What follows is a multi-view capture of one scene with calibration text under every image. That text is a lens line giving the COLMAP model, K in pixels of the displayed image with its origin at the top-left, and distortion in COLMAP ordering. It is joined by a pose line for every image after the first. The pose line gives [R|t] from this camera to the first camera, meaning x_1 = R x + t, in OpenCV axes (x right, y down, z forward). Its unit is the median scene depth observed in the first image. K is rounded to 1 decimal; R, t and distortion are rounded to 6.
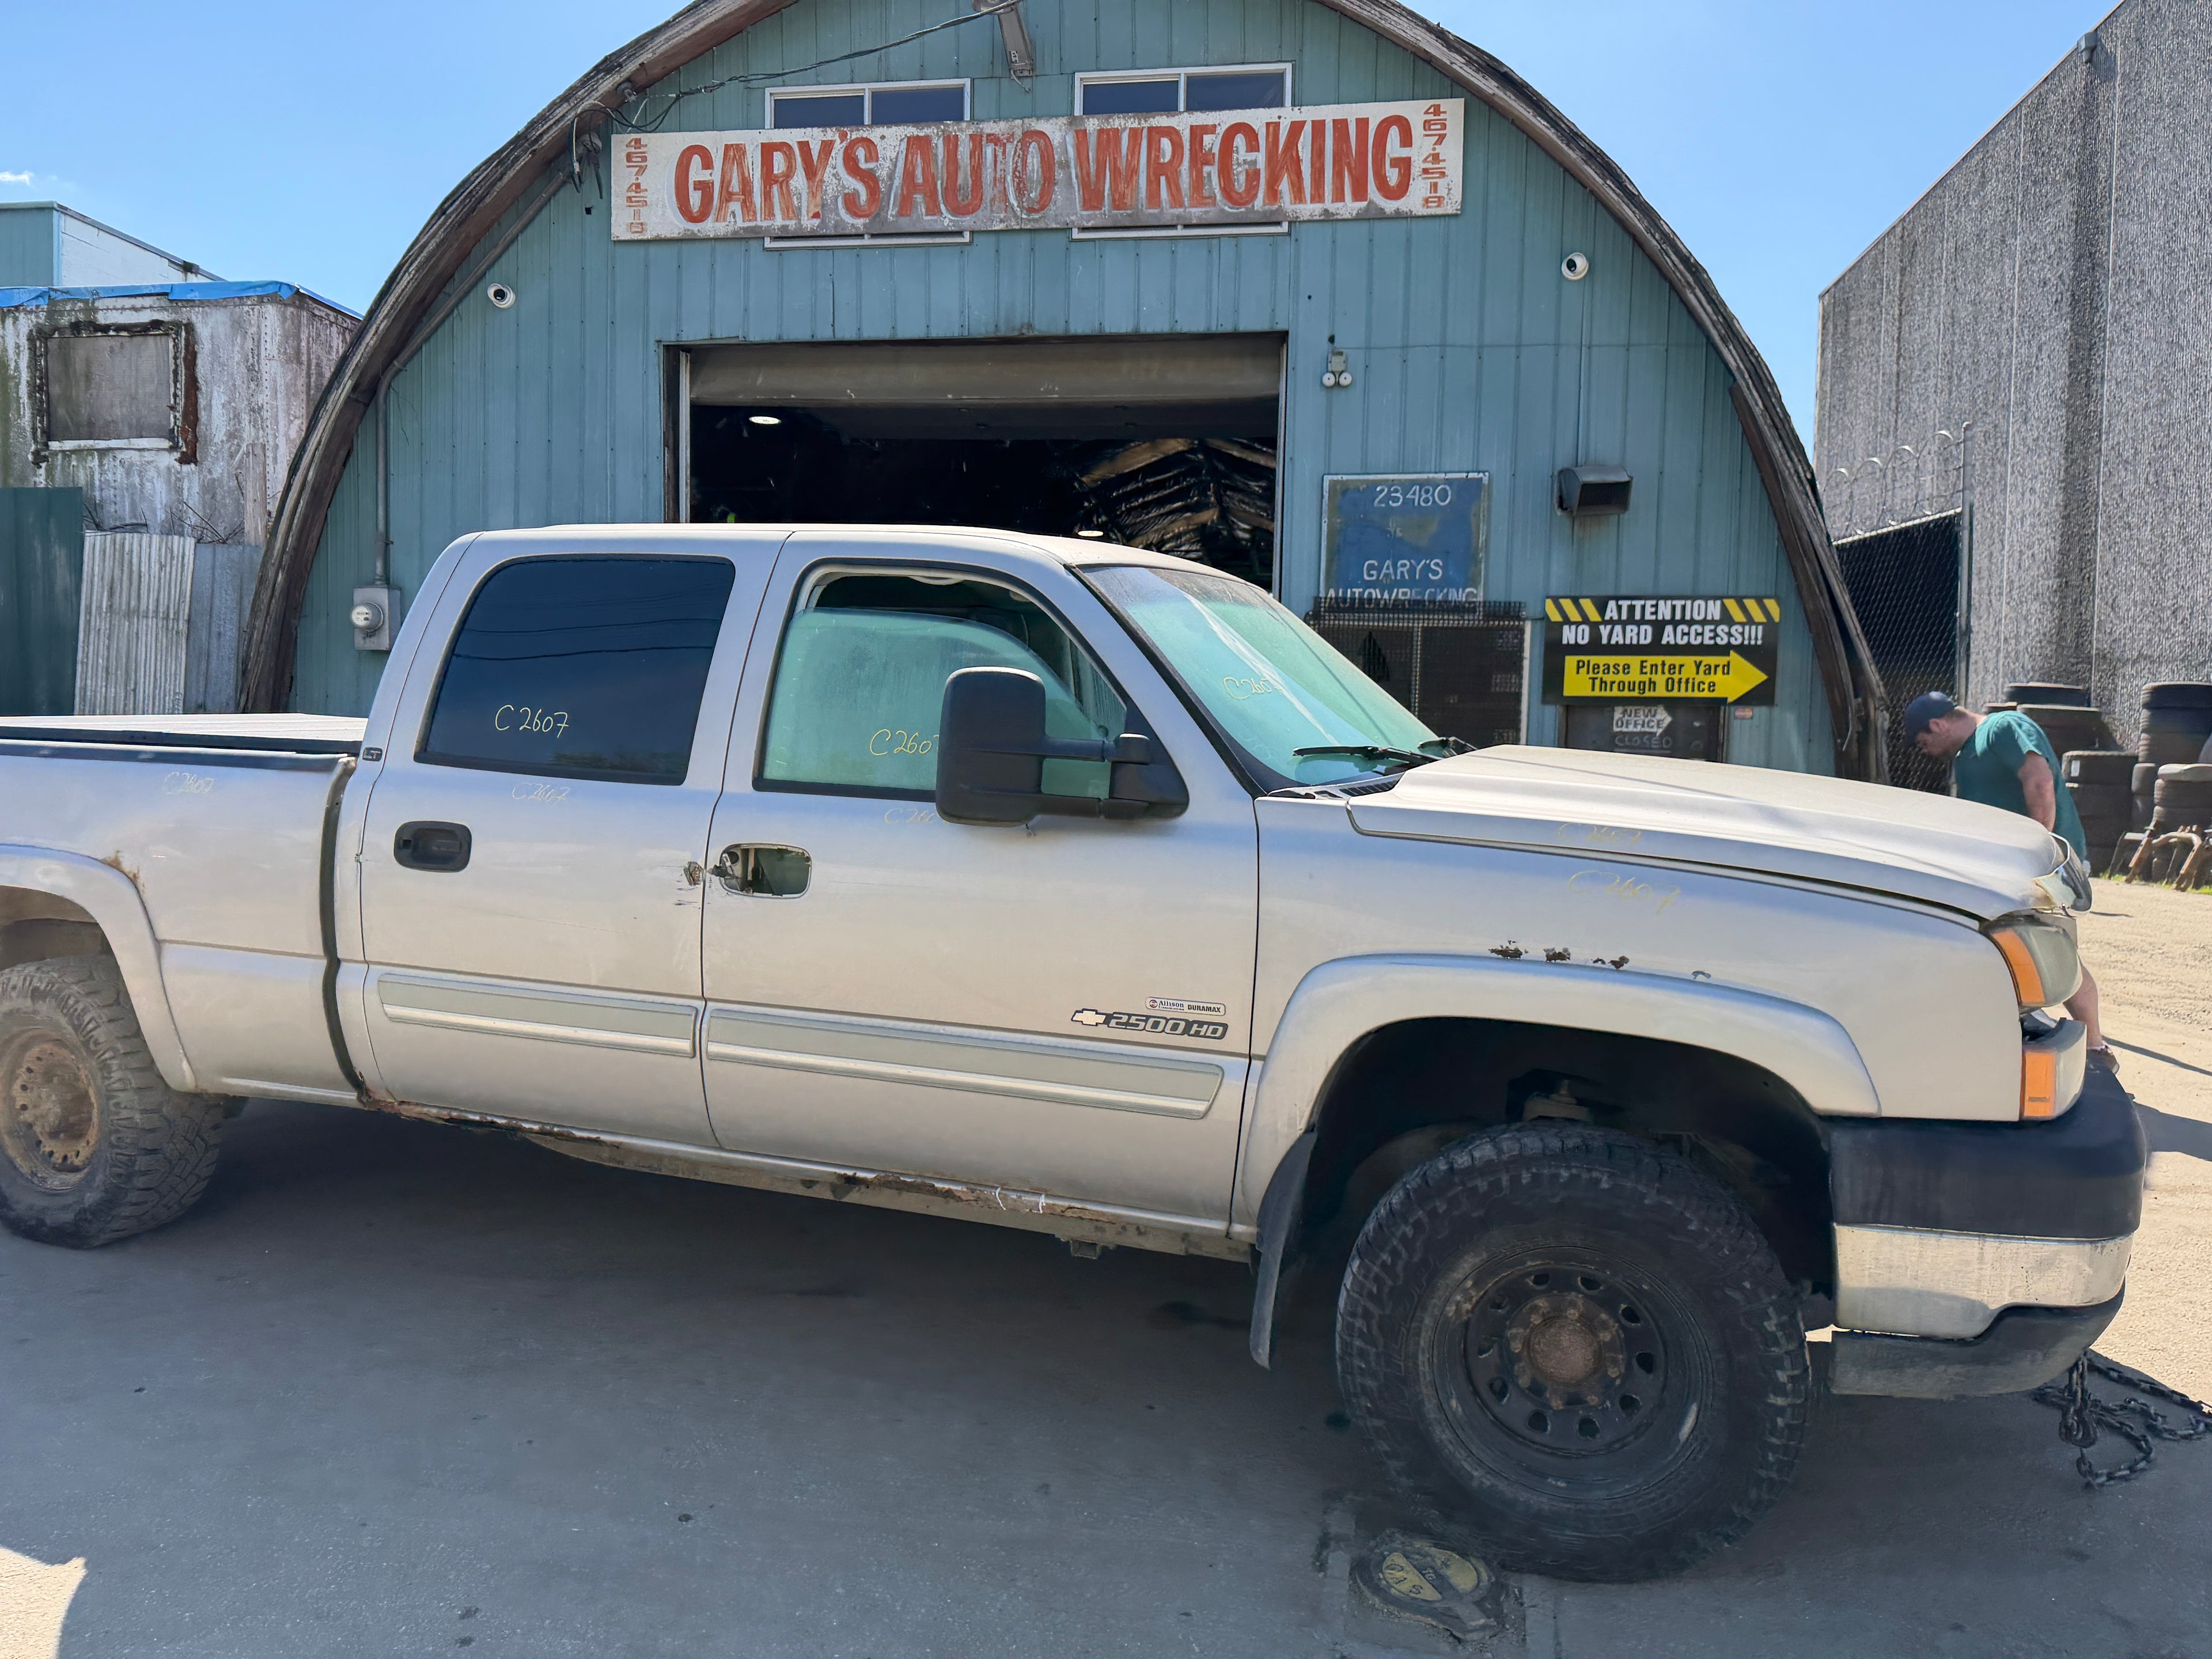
lens RADIAL K [[1561.3, 0, 1101.3], [0, 1561.3, 822.9], [0, 0, 1]] dist [0.050200, -0.064429]
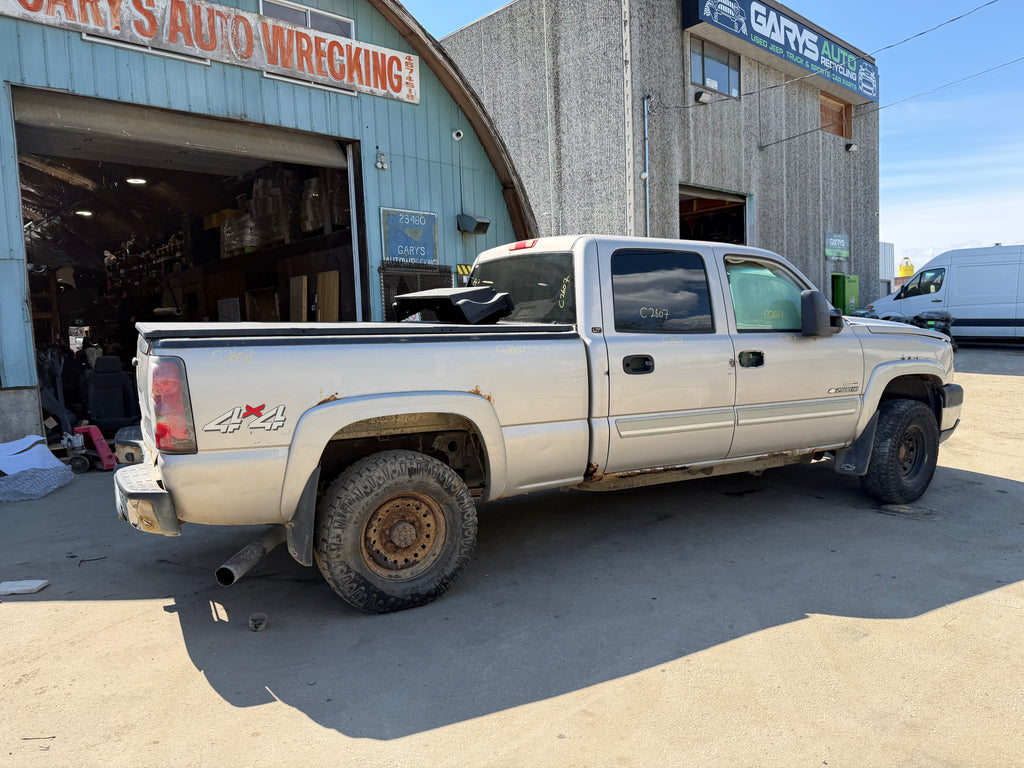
lens RADIAL K [[724.4, 0, 509.9], [0, 724.4, 386.6], [0, 0, 1]] dist [0.056409, -0.081654]
pose [[0.634089, -0.103627, 0.766285, -0.580875], [0.079297, 0.994469, 0.068868, -0.018298], [-0.769184, 0.017095, 0.638799, 0.171881]]
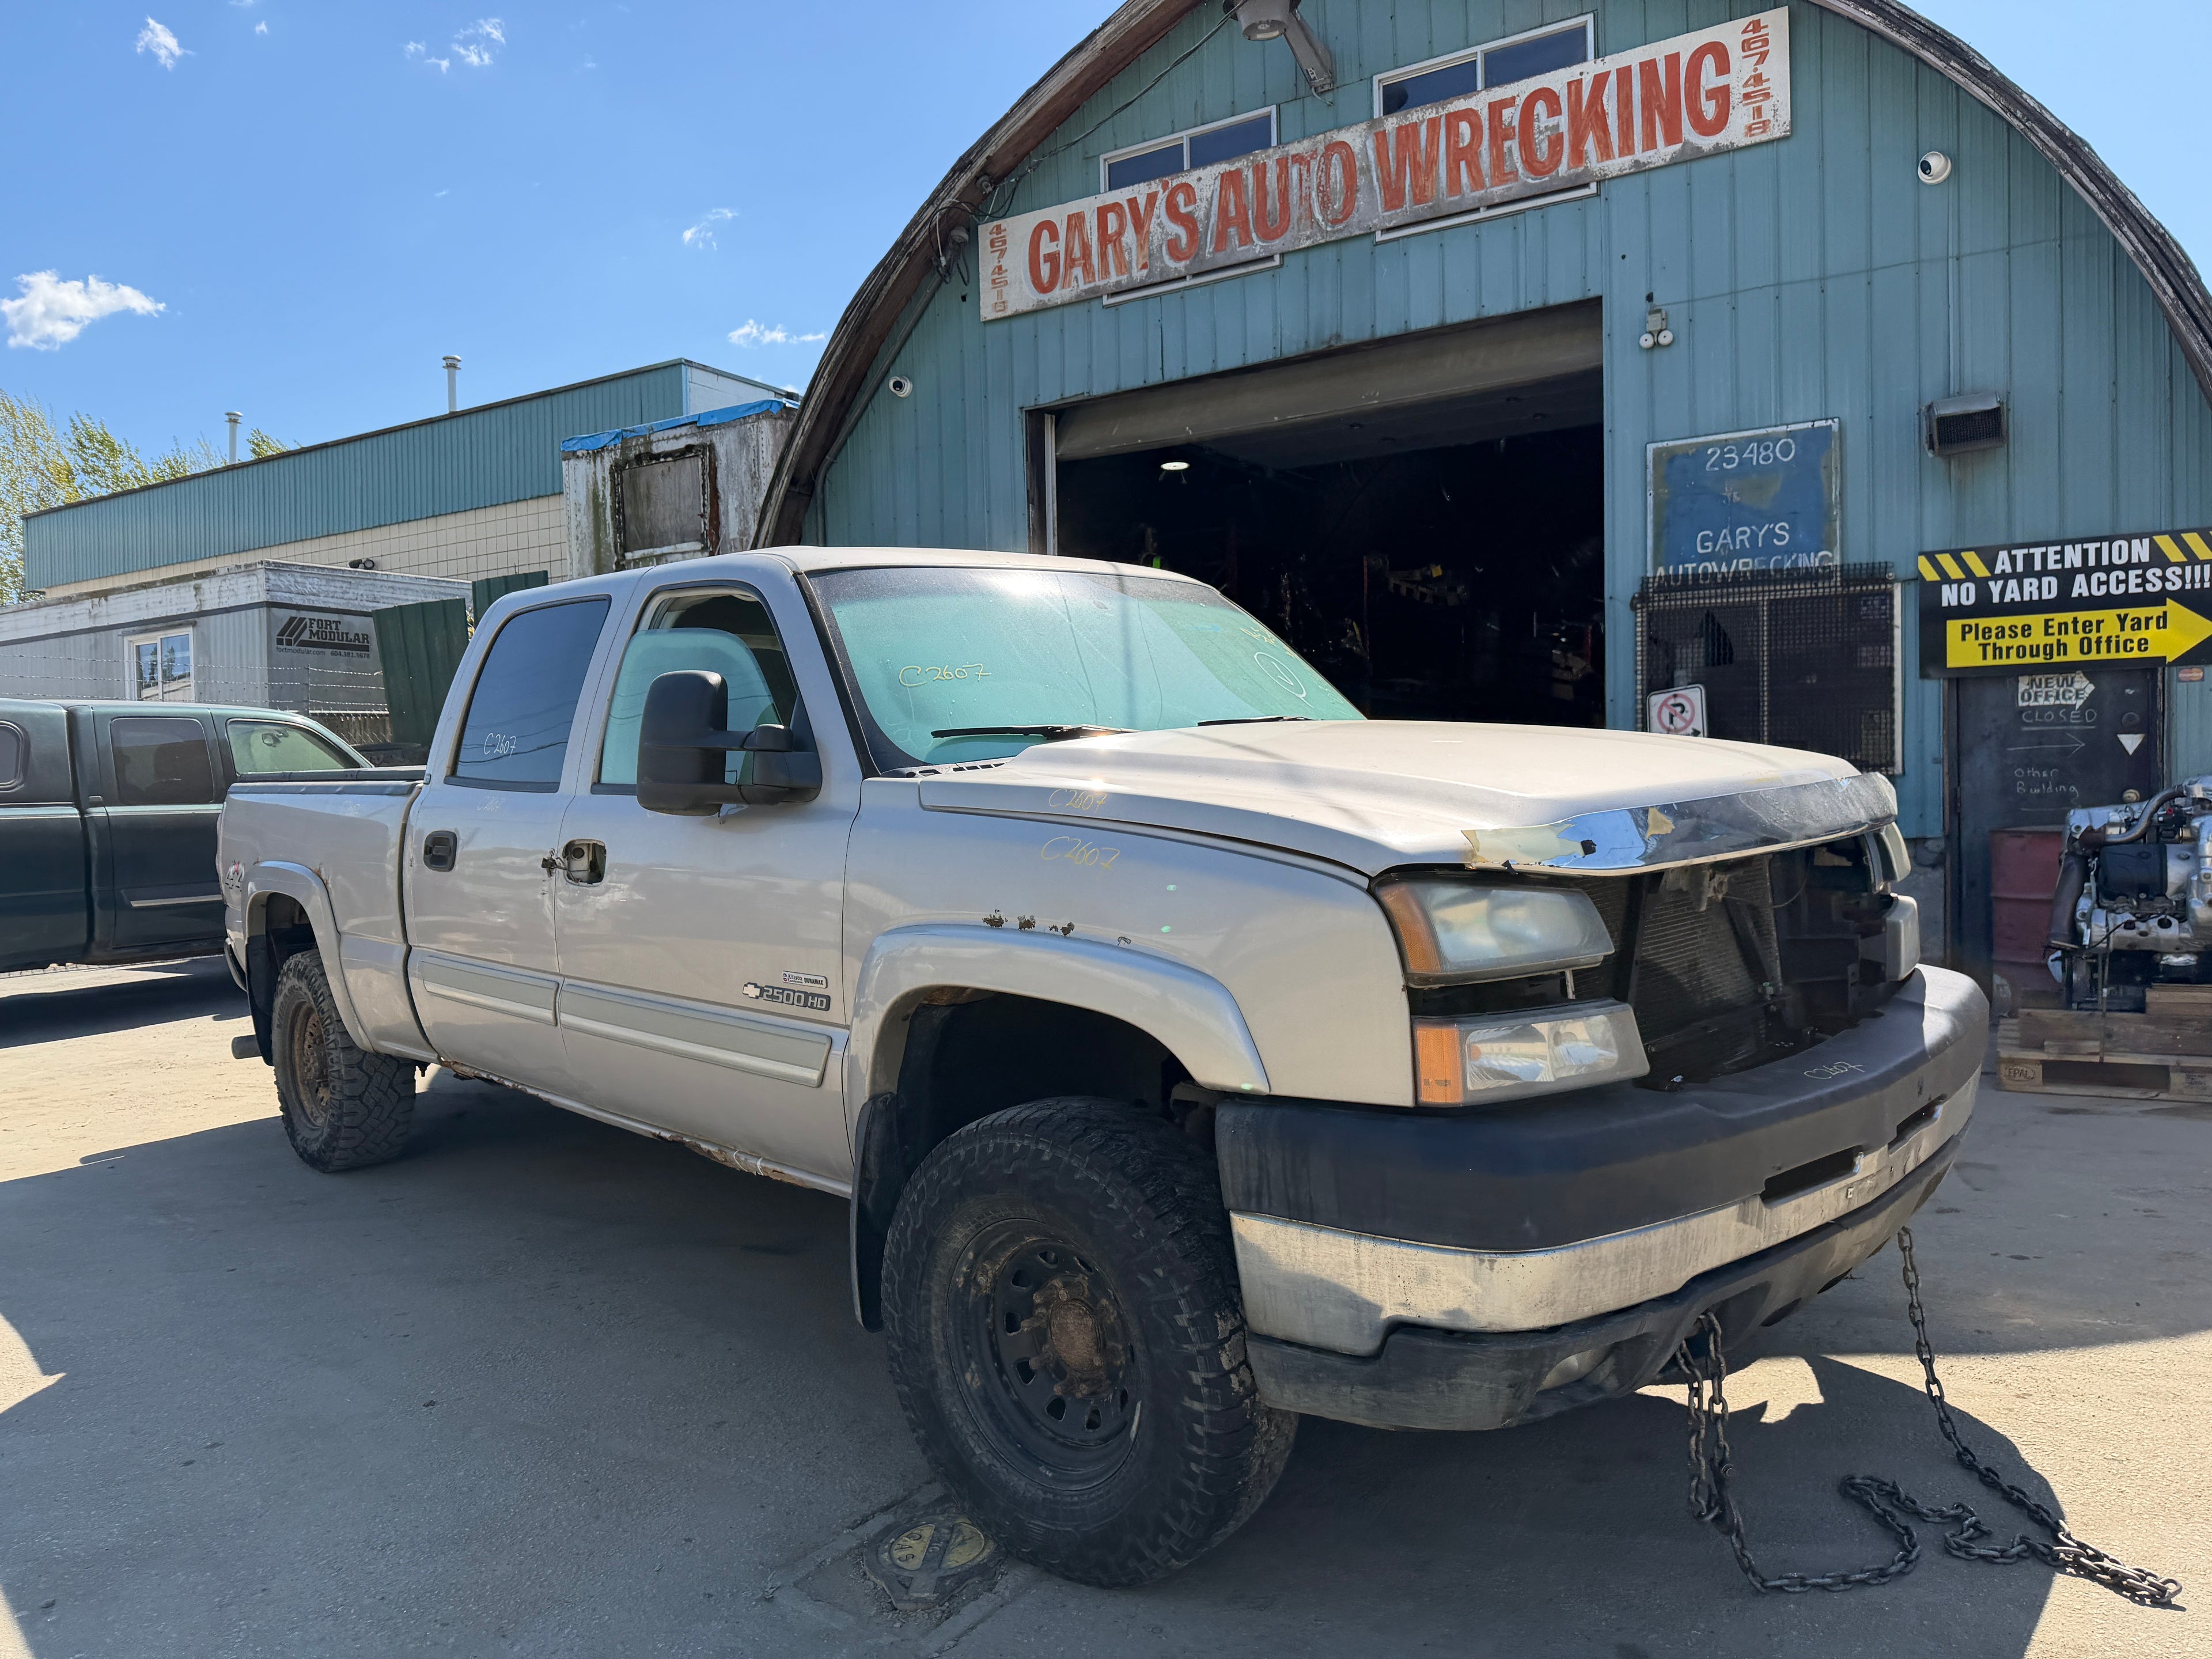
lens RADIAL K [[1558.2, 0, 1116.6], [0, 1558.2, 820.3], [0, 0, 1]] dist [0.057833, -0.077207]
pose [[0.913242, -0.031862, -0.406169, 0.223920], [0.022307, 0.999352, -0.028239, 0.014933], [0.406806, 0.016728, 0.913361, 0.040244]]
